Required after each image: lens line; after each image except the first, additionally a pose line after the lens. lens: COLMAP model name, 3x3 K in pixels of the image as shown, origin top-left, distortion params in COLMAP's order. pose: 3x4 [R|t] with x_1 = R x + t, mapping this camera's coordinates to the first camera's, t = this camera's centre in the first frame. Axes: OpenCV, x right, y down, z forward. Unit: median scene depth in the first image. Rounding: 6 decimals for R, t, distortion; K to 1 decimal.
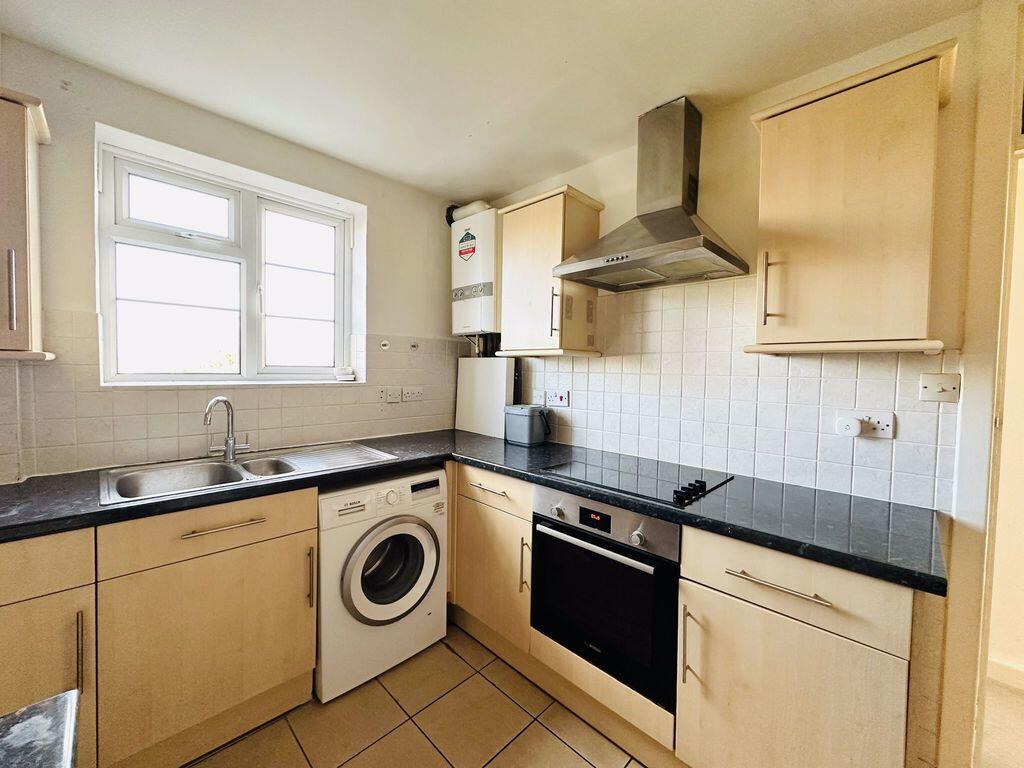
lens RADIAL K [[406.2, 0, 510.6], [0, 406.2, 381.0], [0, 0, 1]] dist [0.001600, 0.000147]
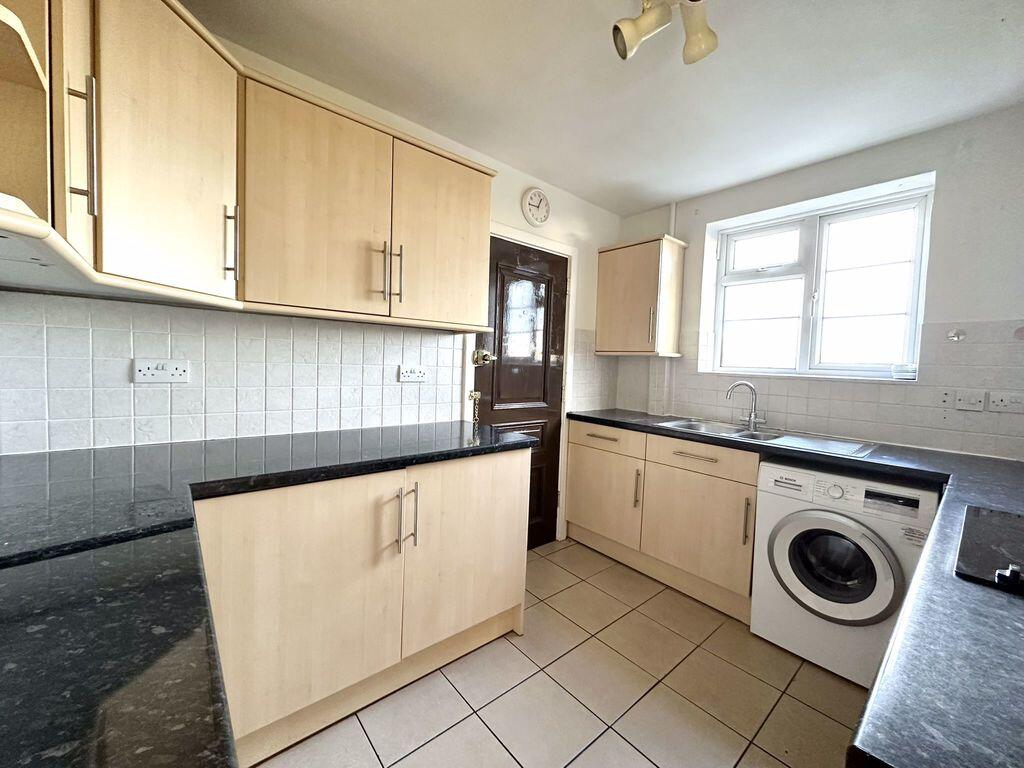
lens RADIAL K [[406.2, 0, 510.6], [0, 406.2, 381.0], [0, 0, 1]] dist [0.001600, 0.000147]
pose [[-0.085948, 0.021265, -0.996073, 0.643066], [-0.073649, 0.996901, 0.027638, 0.049114], [0.993574, 0.075735, -0.084115, 0.266780]]
